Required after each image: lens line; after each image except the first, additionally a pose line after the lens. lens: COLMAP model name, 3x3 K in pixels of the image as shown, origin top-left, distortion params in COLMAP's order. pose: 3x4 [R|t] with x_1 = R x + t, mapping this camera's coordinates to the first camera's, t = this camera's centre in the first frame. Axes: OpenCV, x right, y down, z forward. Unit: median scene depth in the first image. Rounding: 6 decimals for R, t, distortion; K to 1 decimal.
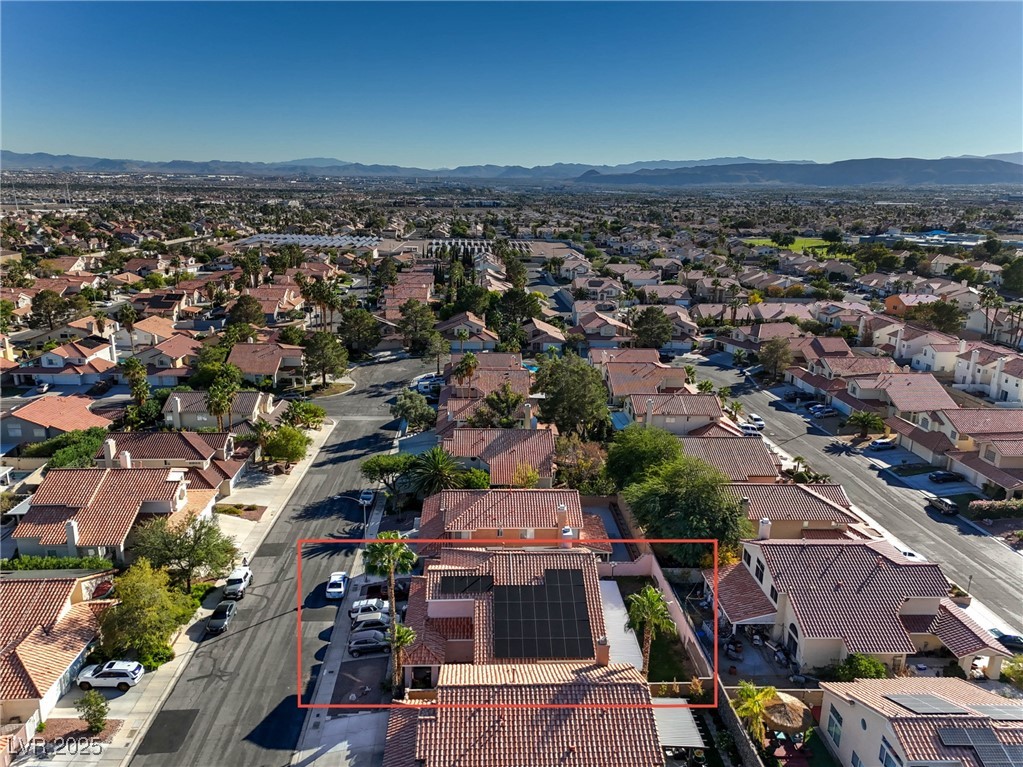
lens RADIAL K [[753.5, 0, 511.5], [0, 753.5, 383.5], [0, 0, 1]] dist [0.117341, -0.107946]
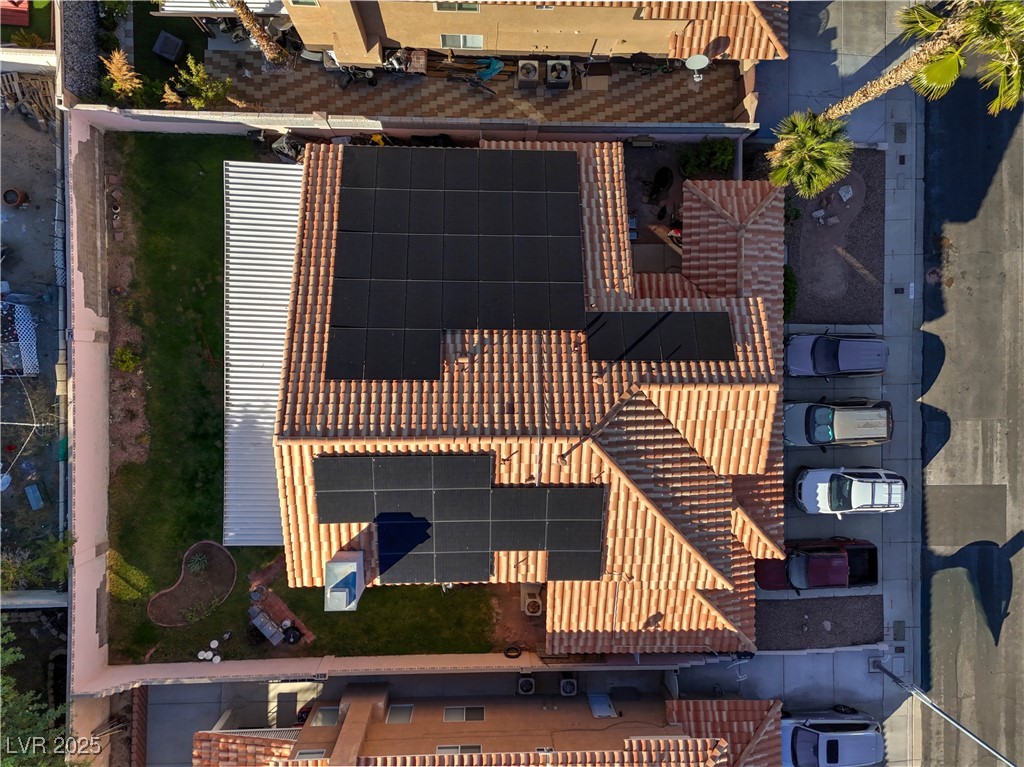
lens RADIAL K [[754.3, 0, 512.0], [0, 754.3, 383.5], [0, 0, 1]] dist [0.117341, -0.107946]
pose [[-0.996213, -0.050961, -0.070451, 0.022369], [-0.053316, -0.282018, 0.957927, -0.052794], [-0.068685, 0.958055, 0.278232, 0.556682]]
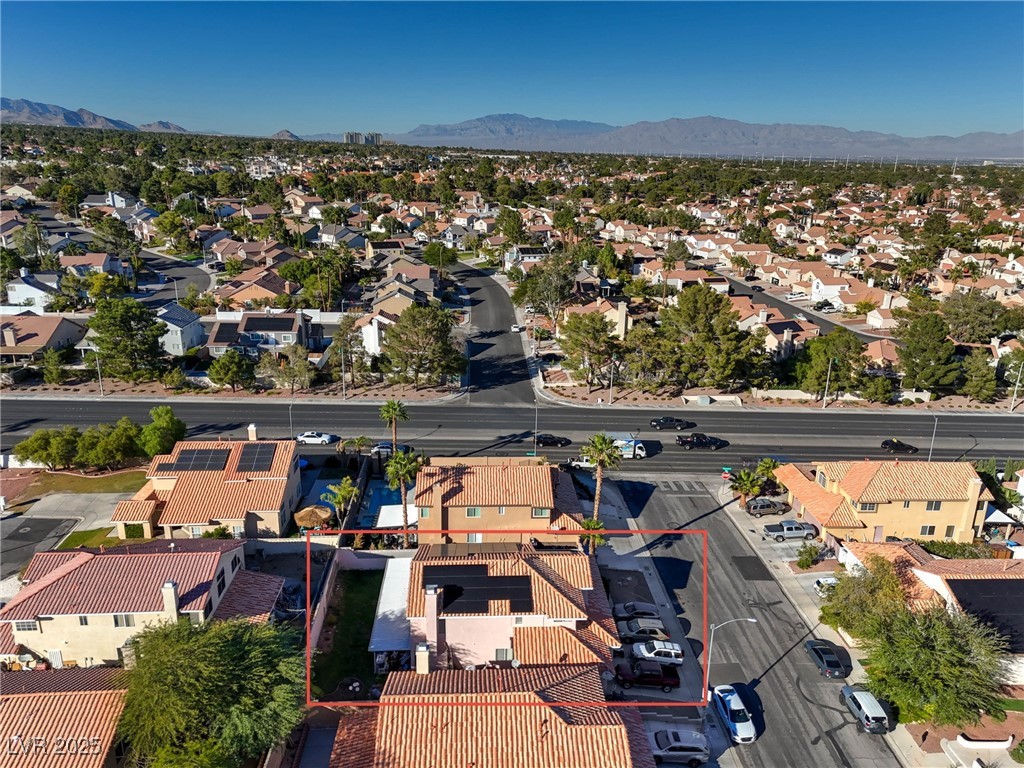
lens RADIAL K [[754.3, 0, 512.0], [0, 754.3, 384.0], [0, 0, 1]] dist [0.117341, -0.107946]
pose [[-0.999271, -0.037708, -0.005964, 0.001569], [-0.034883, 0.838391, 0.543952, -0.290586], [-0.015511, 0.543763, -0.839095, 1.044124]]
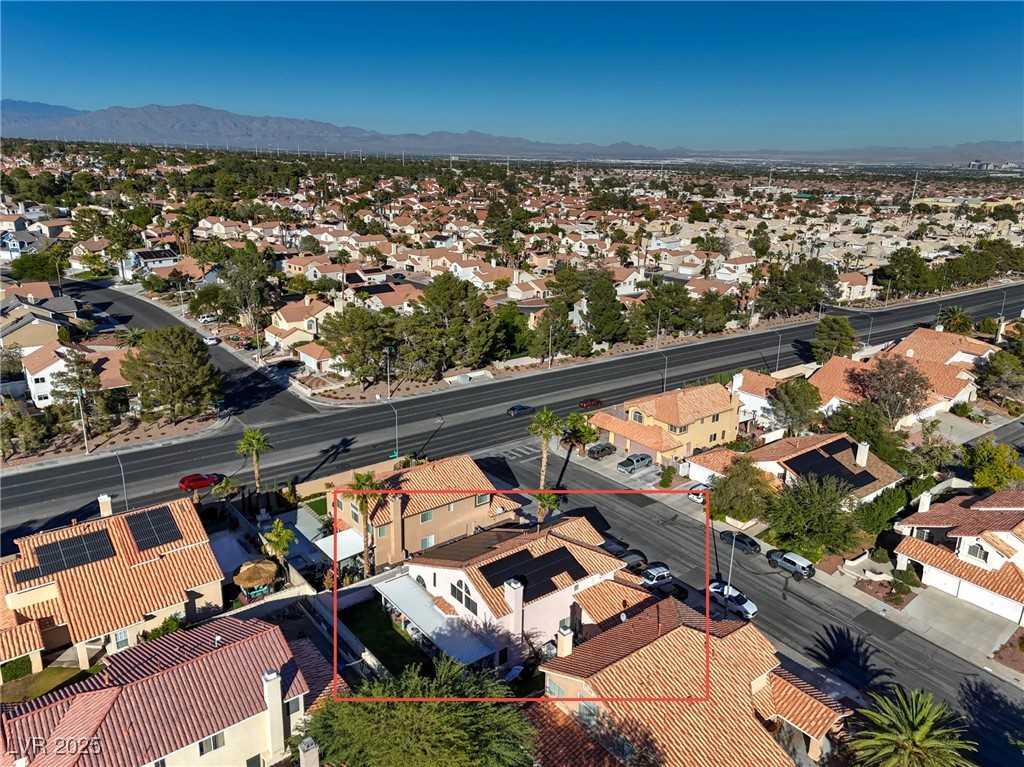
lens RADIAL K [[754.3, 0, 512.0], [0, 754.3, 383.5], [0, 0, 1]] dist [0.117341, -0.107946]
pose [[-0.812597, 0.135969, -0.566744, 0.344333], [-0.192441, 0.855276, 0.481112, -0.258768], [0.550139, 0.500015, -0.668829, 0.963313]]
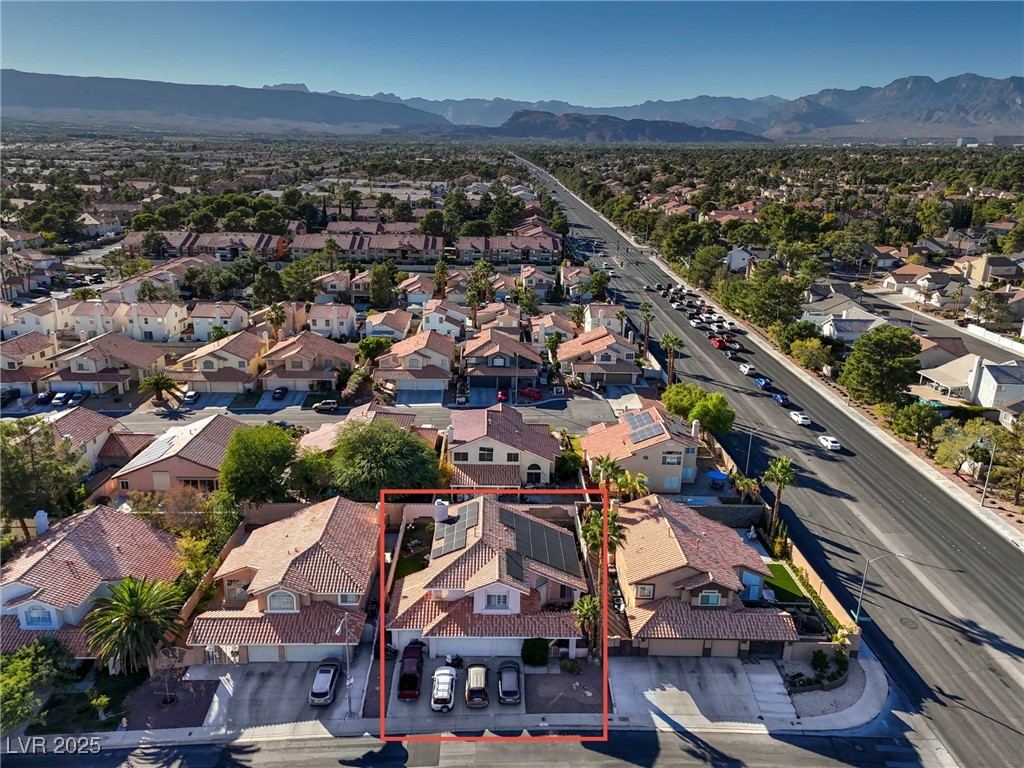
lens RADIAL K [[754.3, 0, 512.0], [0, 754.3, 384.0], [0, 0, 1]] dist [0.117341, -0.107946]
pose [[0.029755, -0.315327, 0.948516, -0.590728], [0.237099, 0.924080, 0.299766, -0.172819], [-0.971030, 0.215973, 0.102260, 0.506298]]
